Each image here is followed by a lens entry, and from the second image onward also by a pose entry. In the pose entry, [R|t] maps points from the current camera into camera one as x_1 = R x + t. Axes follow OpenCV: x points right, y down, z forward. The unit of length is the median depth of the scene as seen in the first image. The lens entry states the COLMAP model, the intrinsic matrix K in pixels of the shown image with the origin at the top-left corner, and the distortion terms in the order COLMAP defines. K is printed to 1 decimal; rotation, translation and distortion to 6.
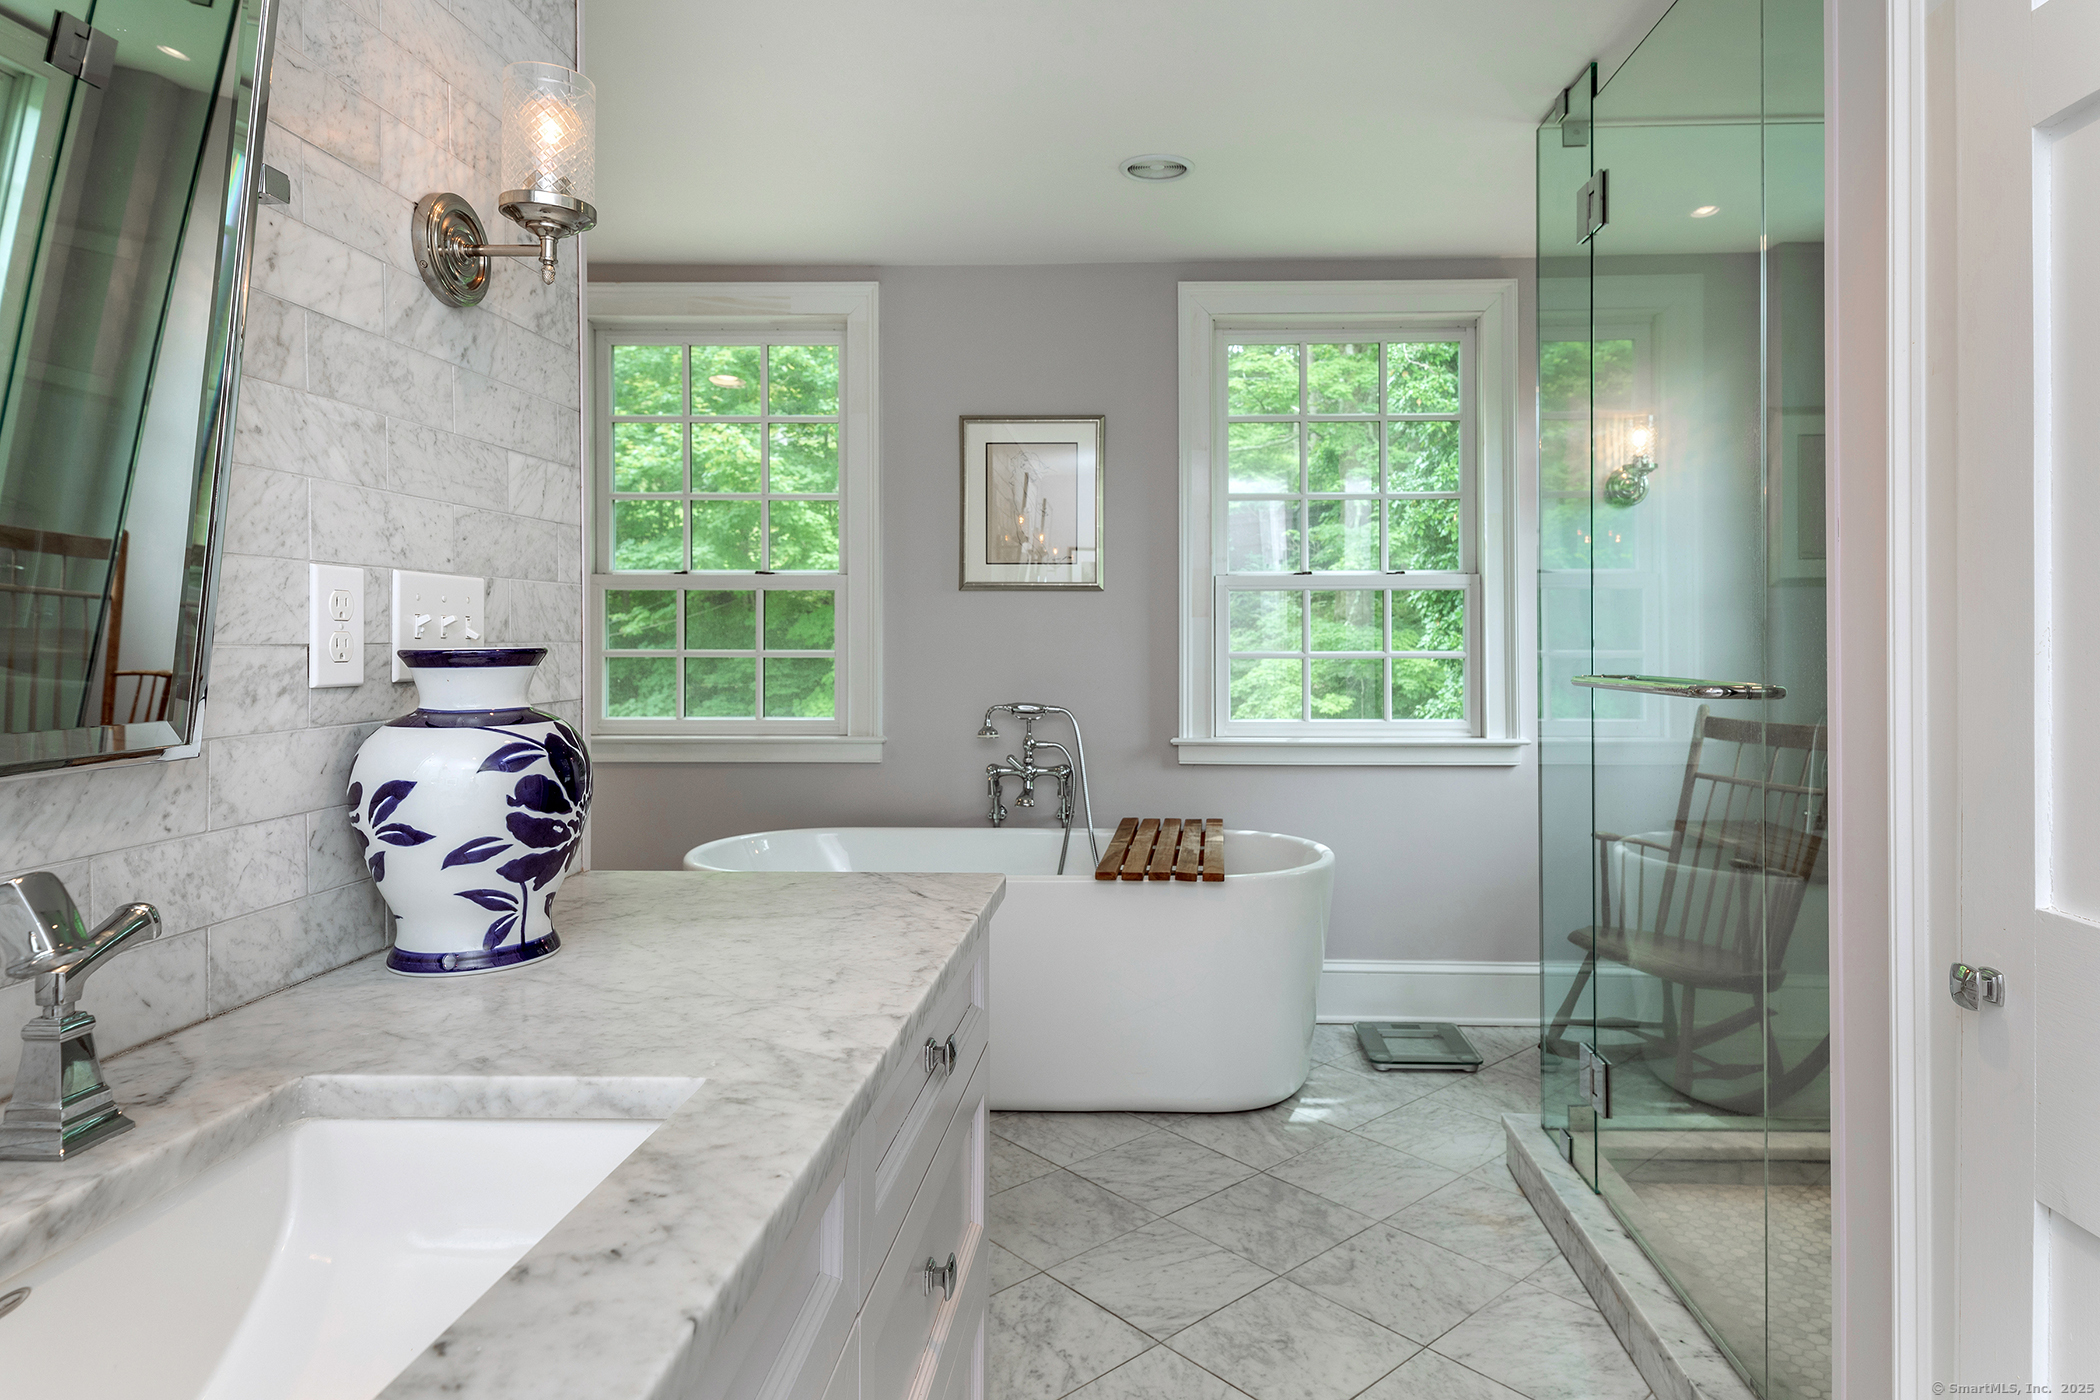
lens RADIAL K [[1240.6, 0, 1052.3], [0, 1240.6, 649.2], [0, 0, 1]] dist [0.001743, 0.000163]
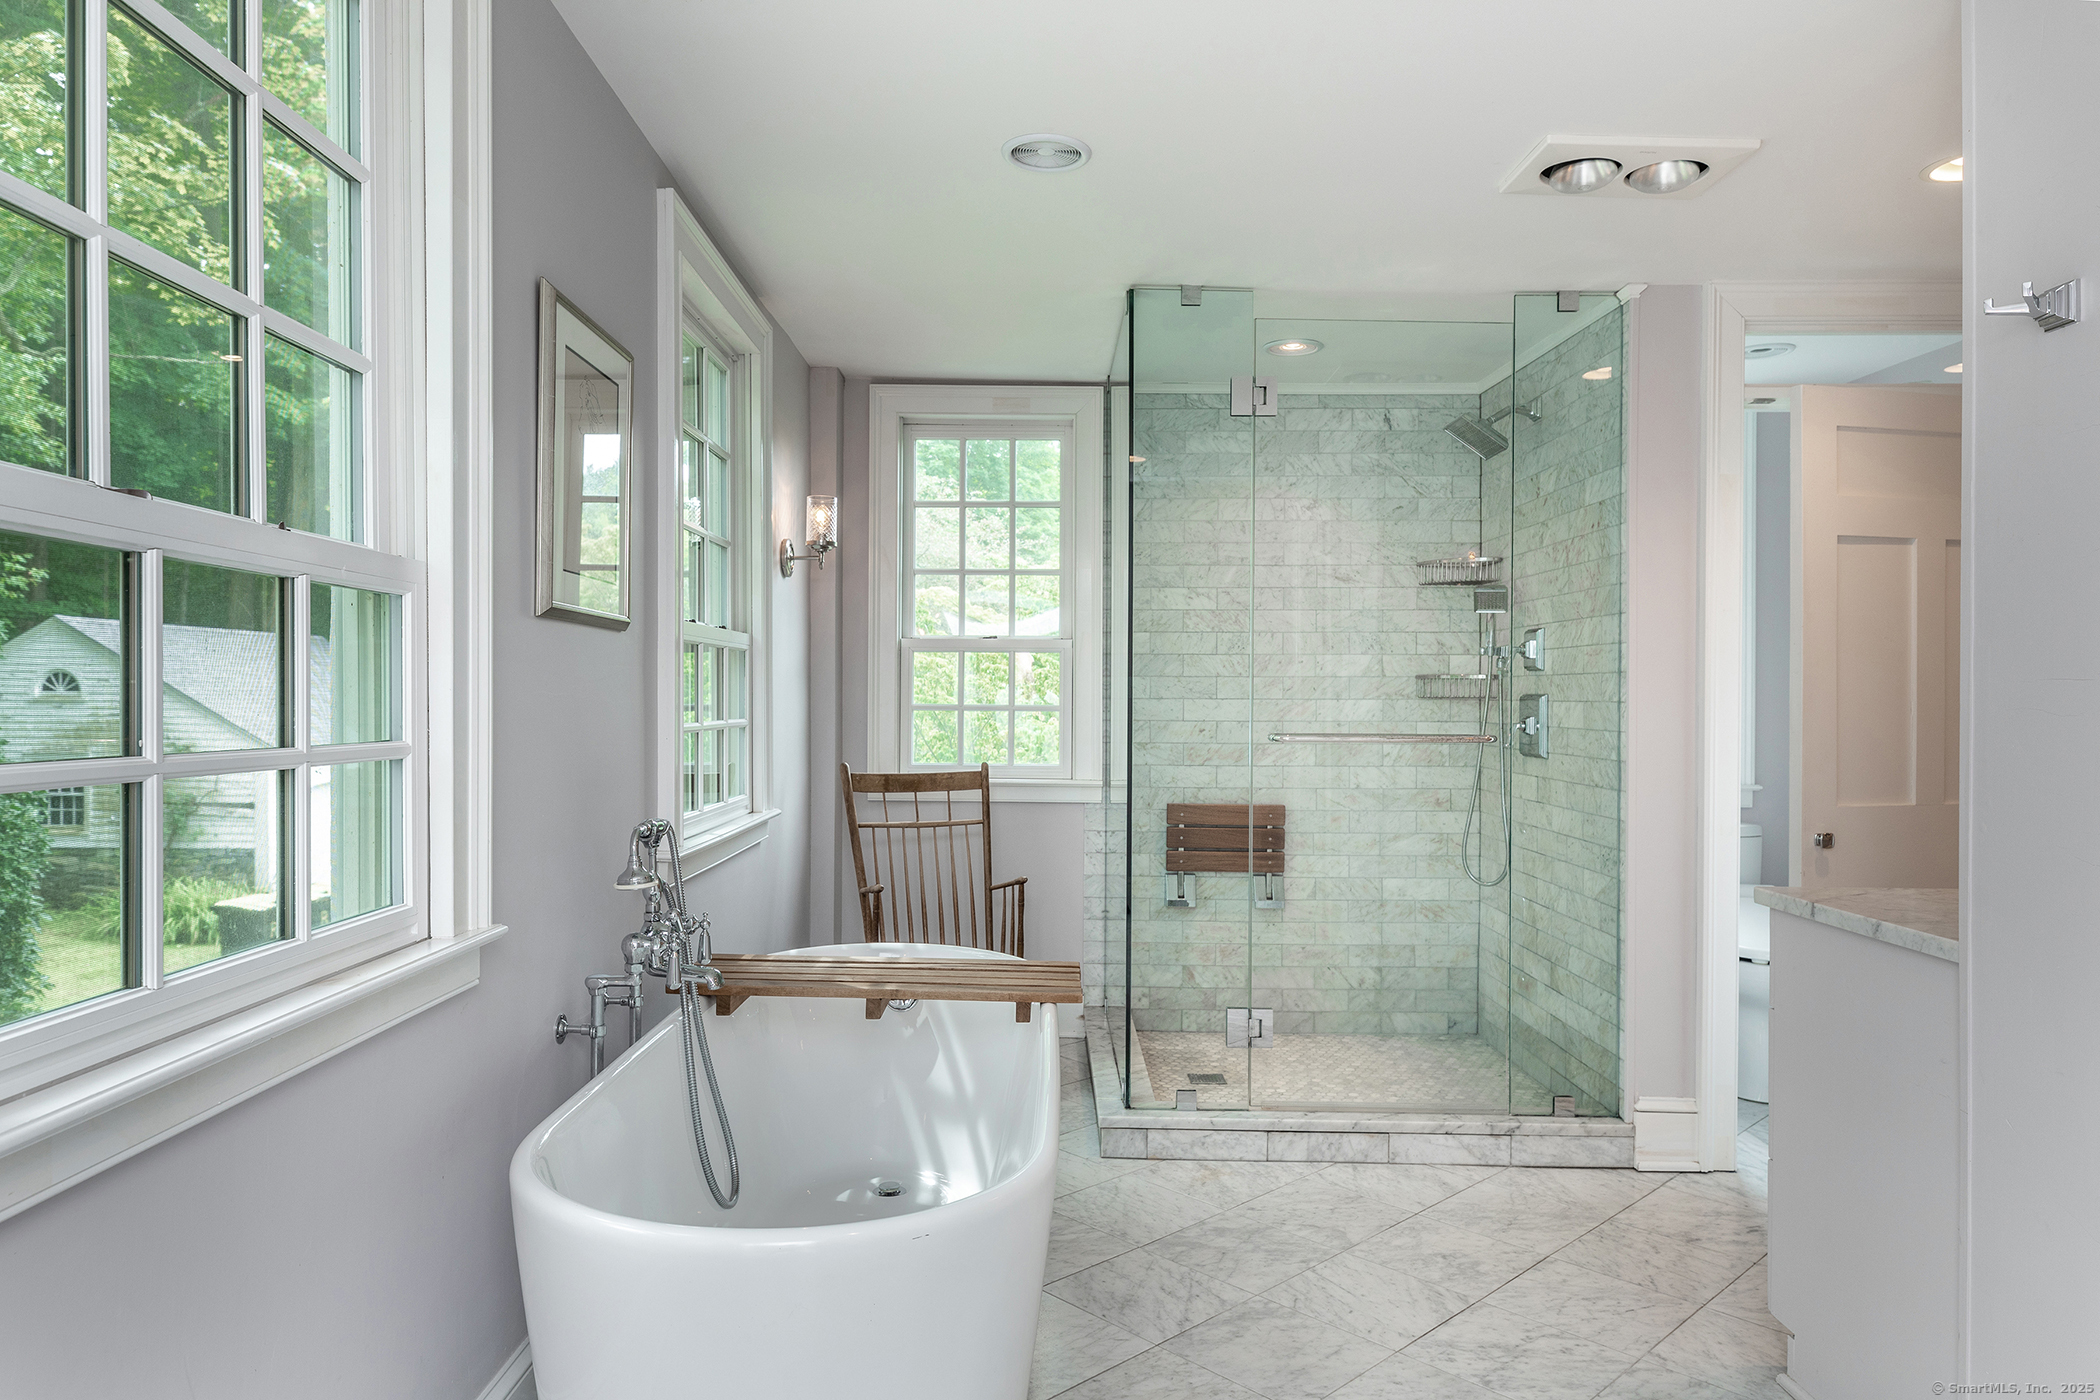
lens RADIAL K [[1337.9, 0, 1050.0], [0, 1337.9, 700.0], [0, 0, 1]] dist [-0.000767, -0.000720]
pose [[-0.090566, 0.000468, 0.995890, -1.008602], [-0.016417, 0.999863, -0.001963, -0.018793], [-0.995755, -0.016527, -0.090546, 1.319180]]
